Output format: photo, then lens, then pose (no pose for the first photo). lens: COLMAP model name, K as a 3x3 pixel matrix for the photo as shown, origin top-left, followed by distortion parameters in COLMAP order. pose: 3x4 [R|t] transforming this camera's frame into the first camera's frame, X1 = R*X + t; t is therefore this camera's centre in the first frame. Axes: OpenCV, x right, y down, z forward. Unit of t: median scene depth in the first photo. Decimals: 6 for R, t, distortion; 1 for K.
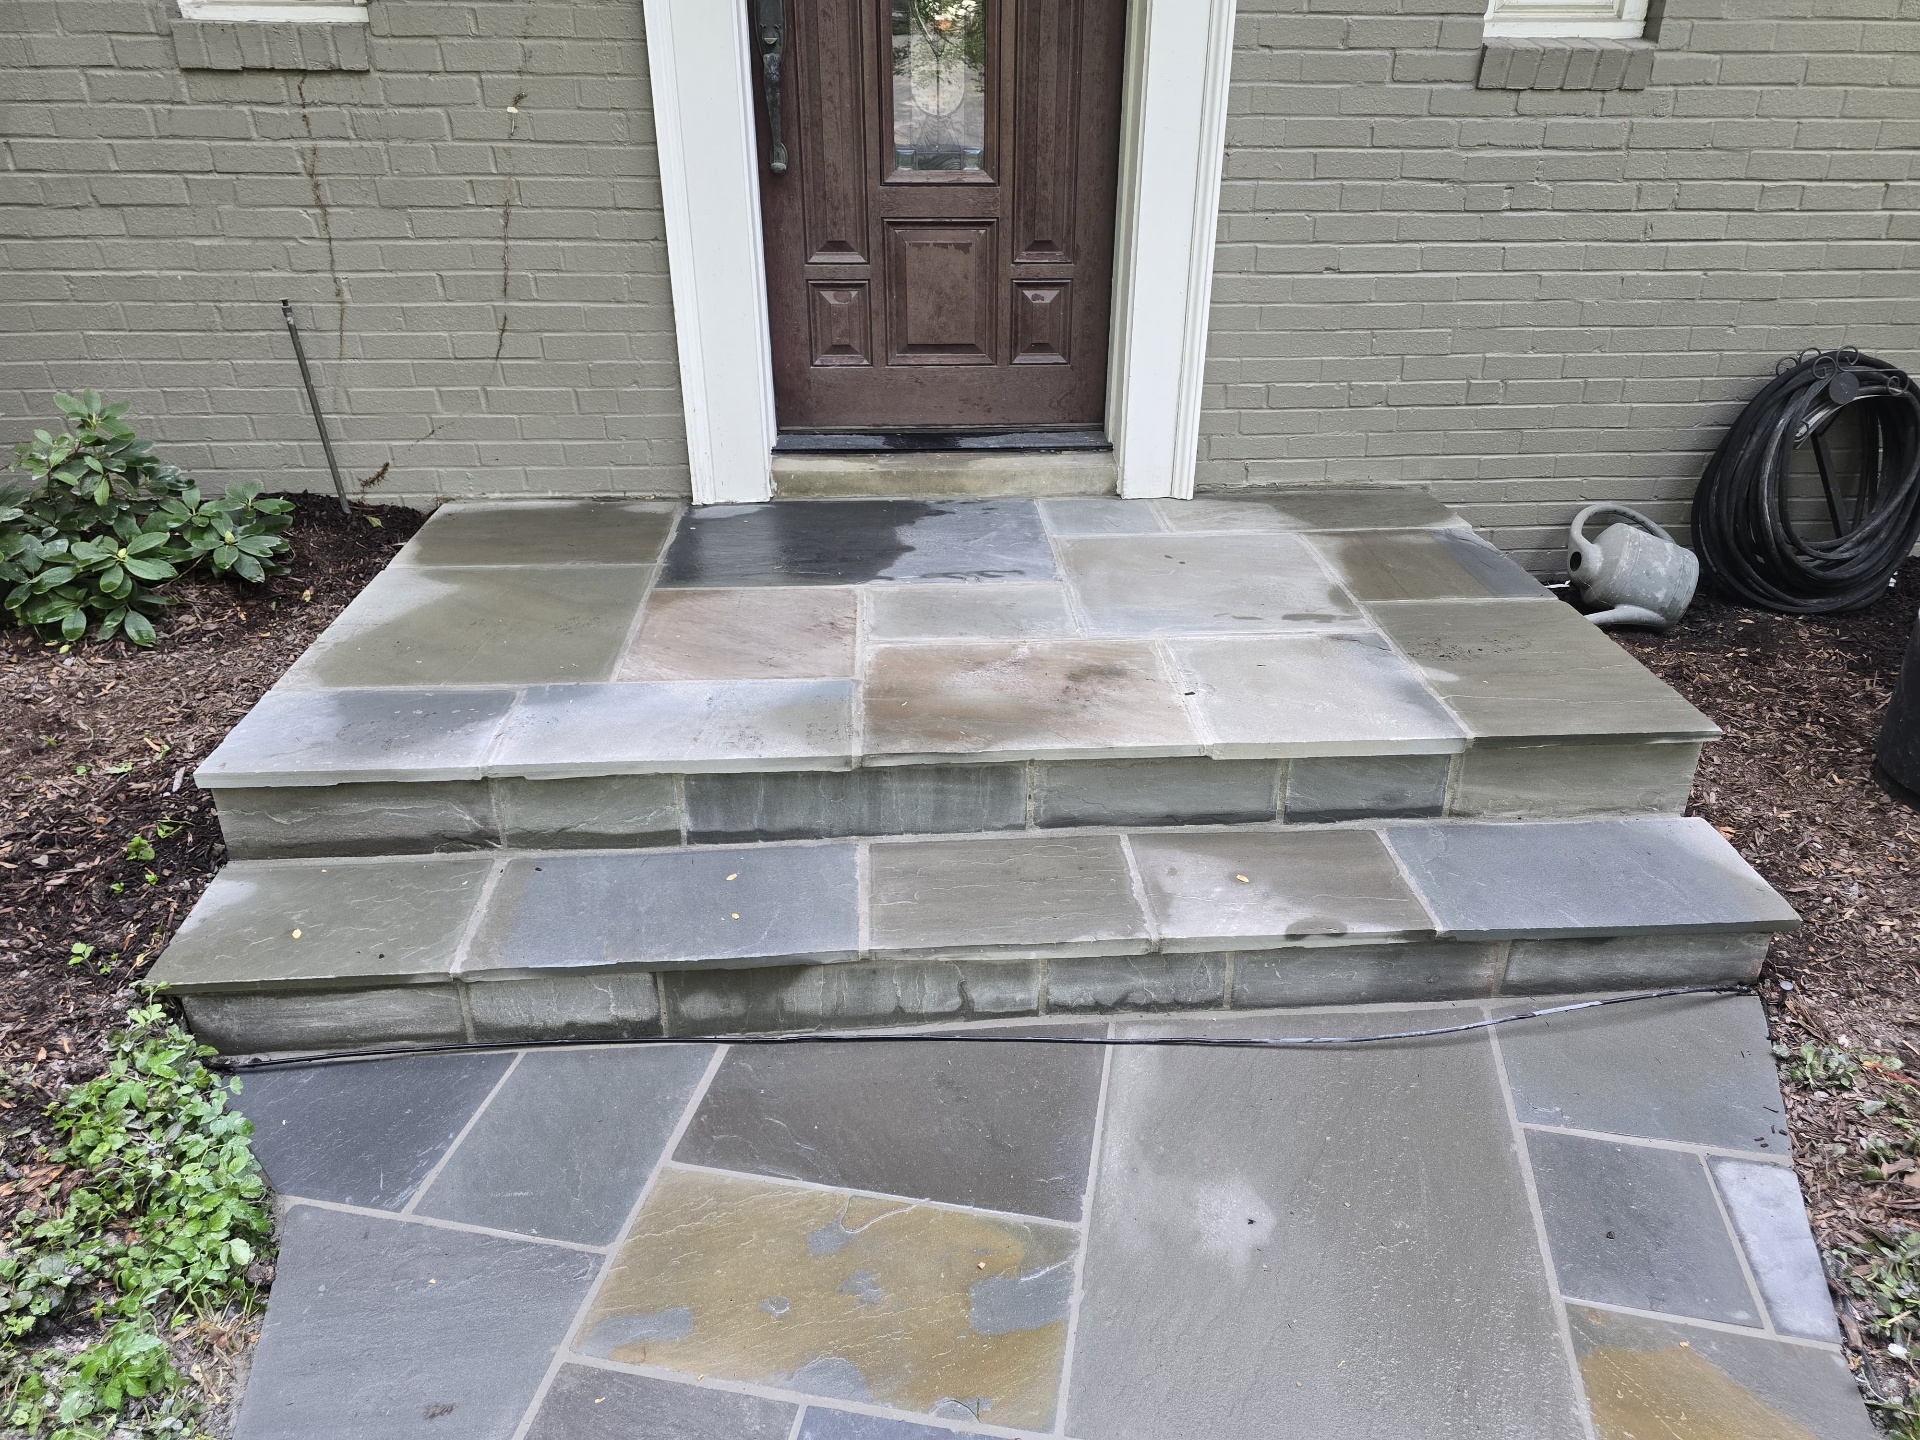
lens RADIAL K [[1262.1, 0, 967.6], [0, 1262.1, 671.4], [0, 0, 1]] dist [0.027861, -0.037674]
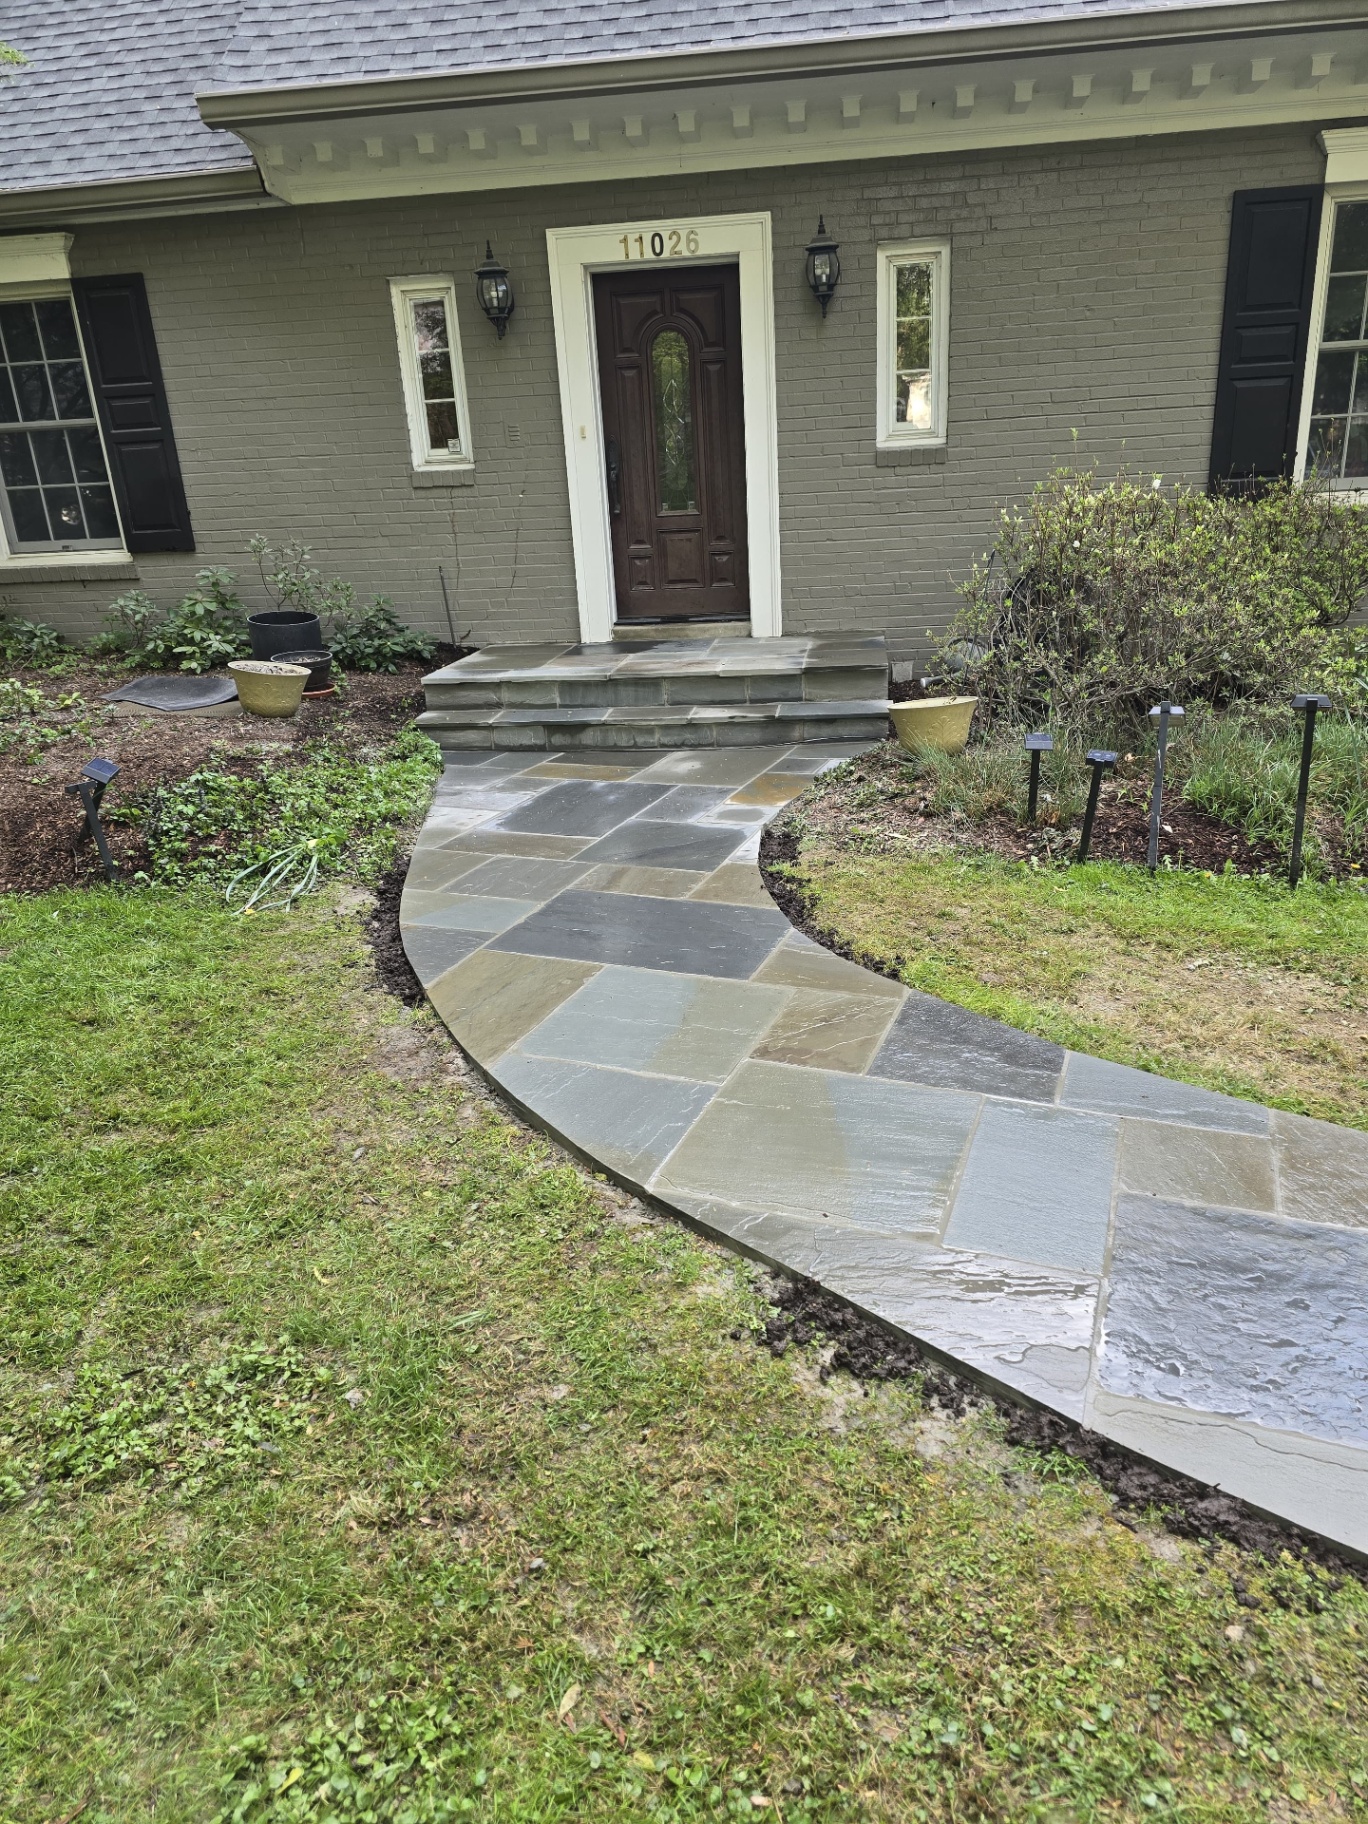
lens RADIAL K [[1199.0, 0, 684.0], [0, 1199.0, 912.0], [0, 0, 1]] dist [0.027861, -0.037674]
pose [[0.977651, 0.014489, -0.209735, 0.543390], [-0.036942, 0.993939, -0.103535, 0.706789], [0.206963, 0.108969, 0.972261, -1.358694]]
